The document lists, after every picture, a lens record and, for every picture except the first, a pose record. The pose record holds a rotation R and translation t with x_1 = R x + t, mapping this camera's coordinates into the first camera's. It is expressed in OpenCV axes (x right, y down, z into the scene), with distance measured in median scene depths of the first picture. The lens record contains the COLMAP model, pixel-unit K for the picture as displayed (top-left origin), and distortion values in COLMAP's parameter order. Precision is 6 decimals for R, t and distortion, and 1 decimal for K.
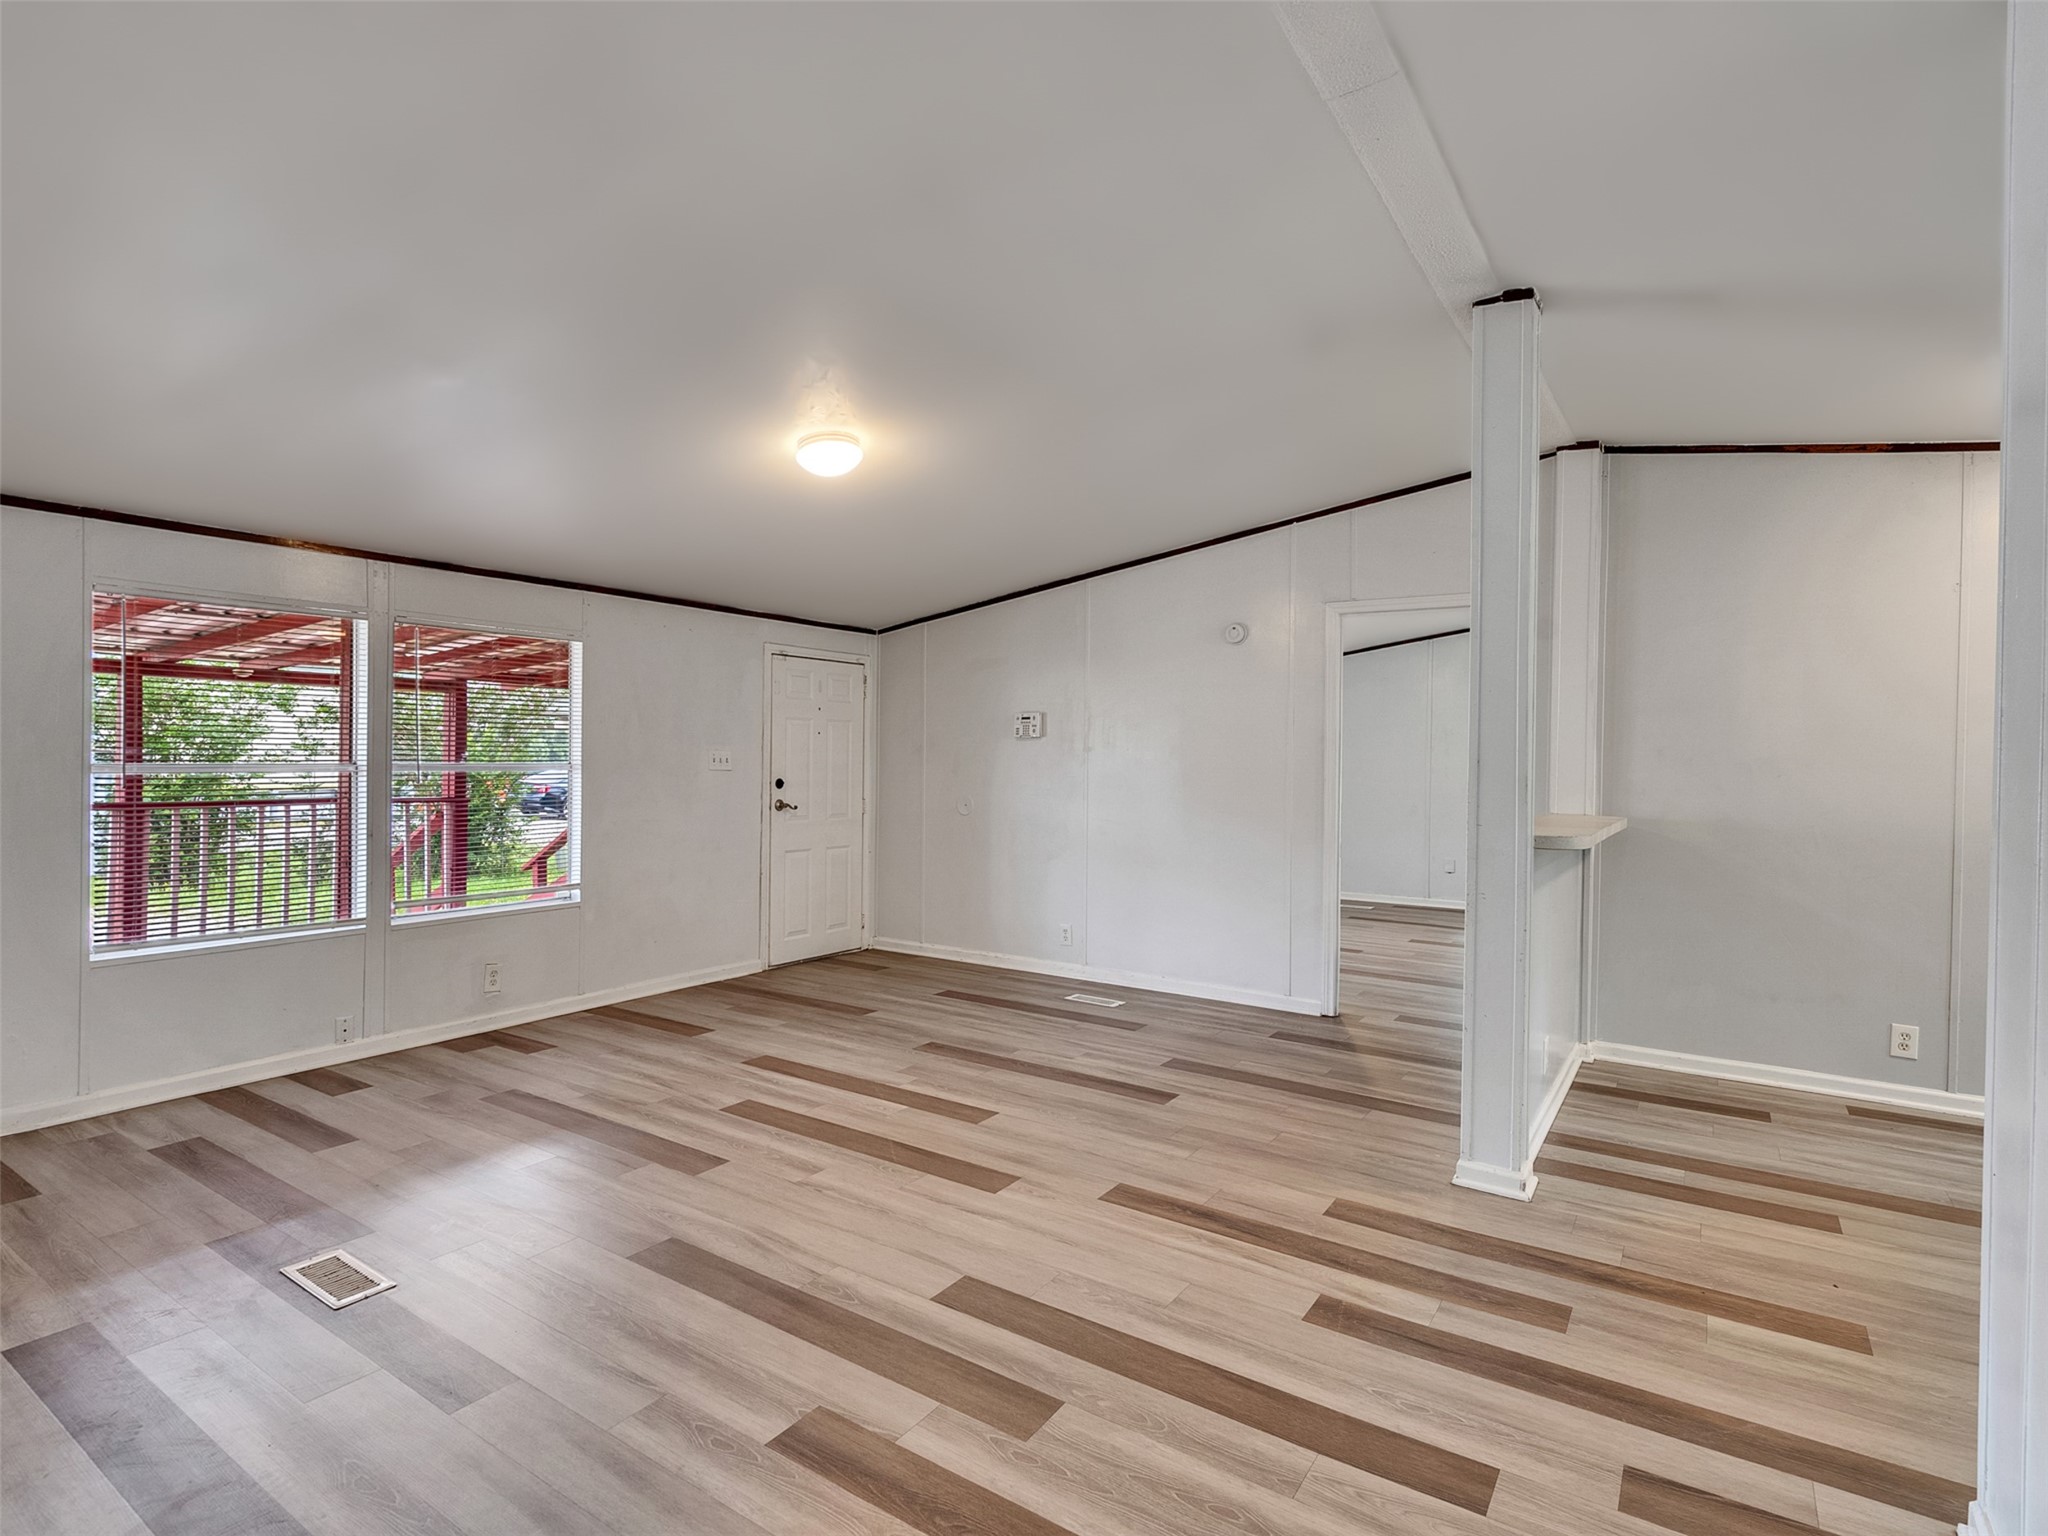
lens RADIAL K [[1045.9, 0, 1005.3], [0, 1045.9, 766.6], [0, 0, 1]] dist [-0.006252, 0.002832]
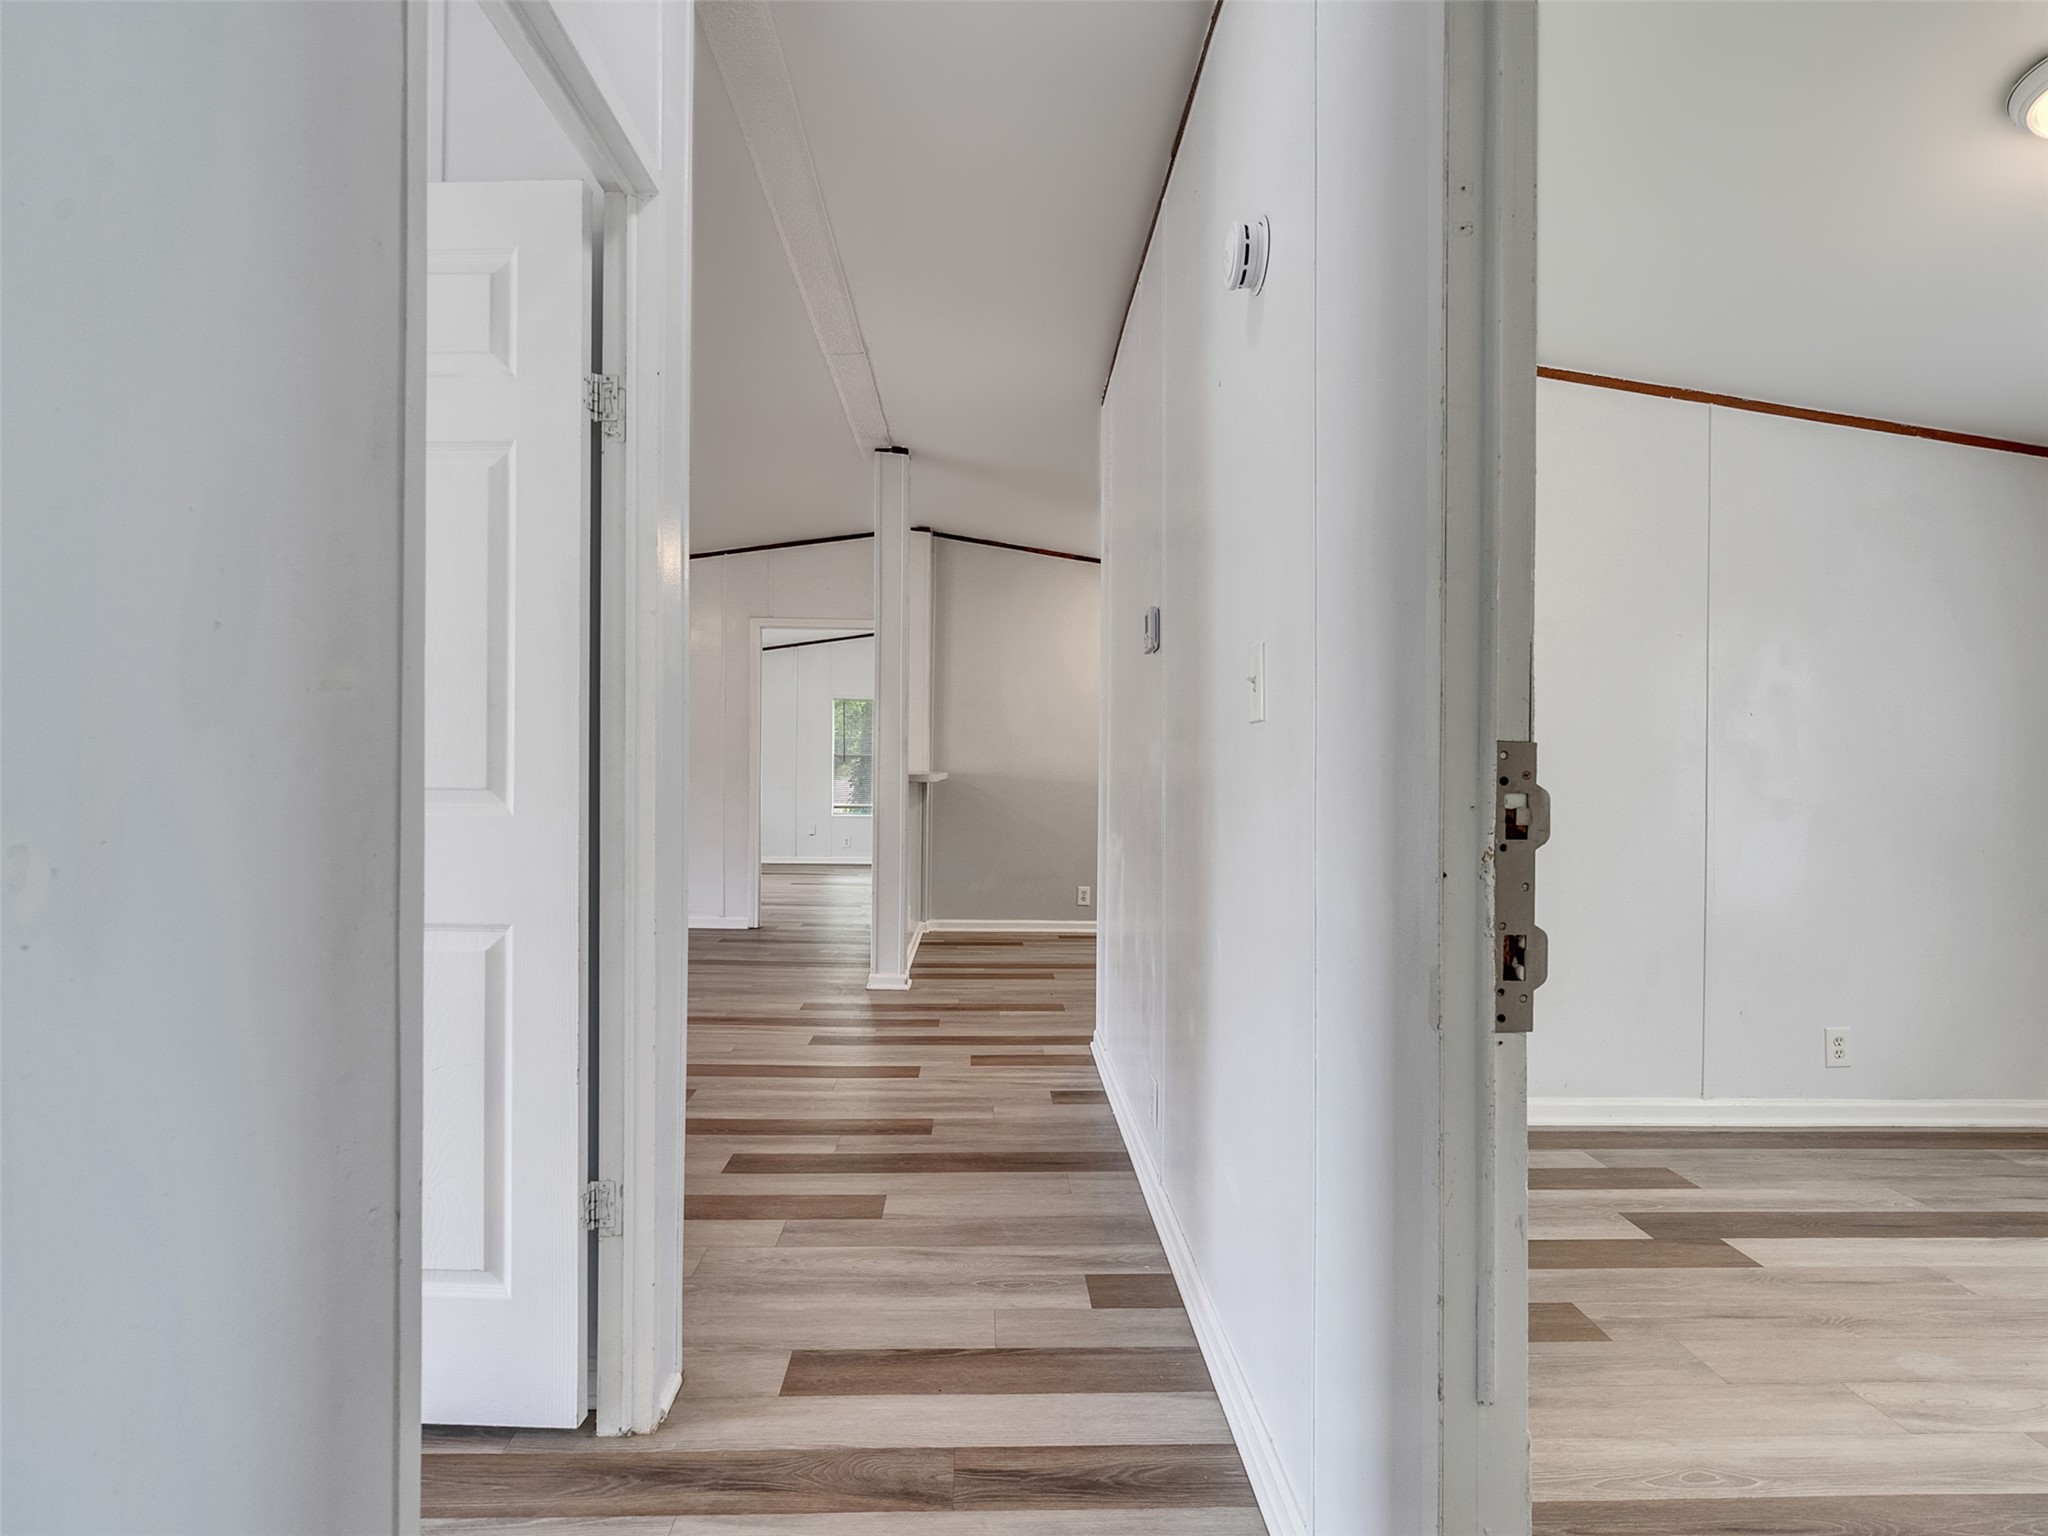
lens RADIAL K [[1045.9, 0, 1013.7], [0, 1045.9, 777.6], [0, 0, 1]] dist [-0.006252, 0.002832]
pose [[0.808646, -0.012356, 0.588166, -0.282573], [0.004312, 0.999877, 0.015076, 0.037576], [-0.588280, -0.009655, 0.808600, -0.373479]]
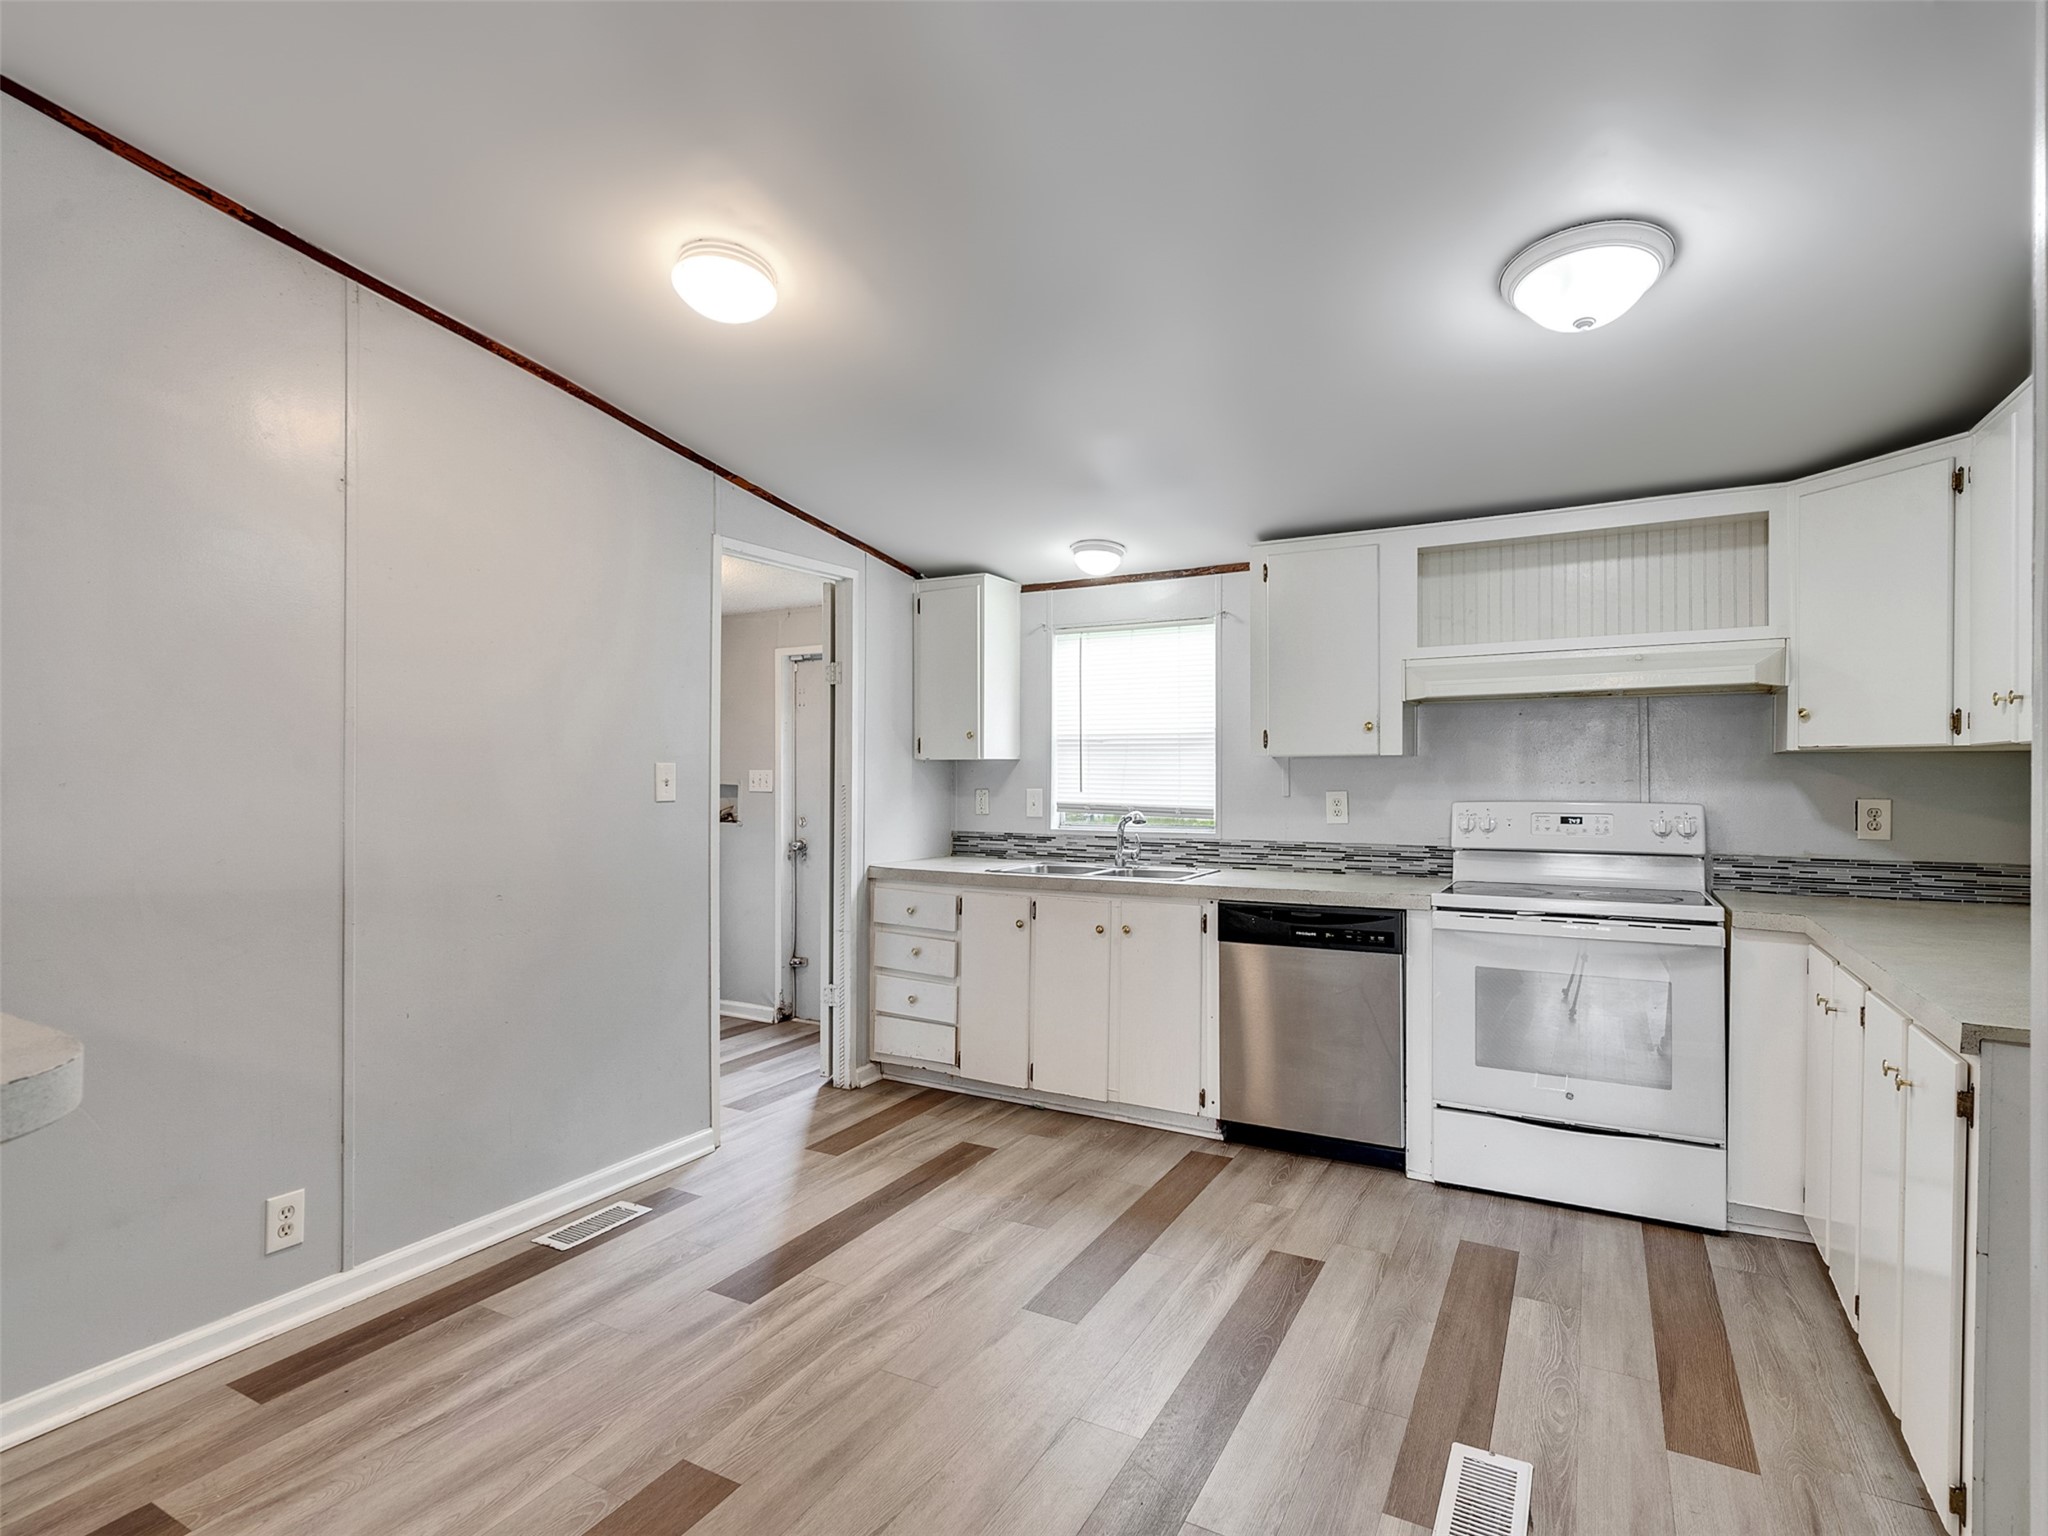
lens RADIAL K [[1045.9, 0, 1005.9], [0, 1045.9, 778.9], [0, 0, 1]] dist [-0.006252, 0.002832]
pose [[-0.090397, -0.019941, 0.995706, 0.238750], [0.001740, 0.999795, 0.020181, -0.003862], [-0.995904, 0.003557, -0.090344, 0.665575]]
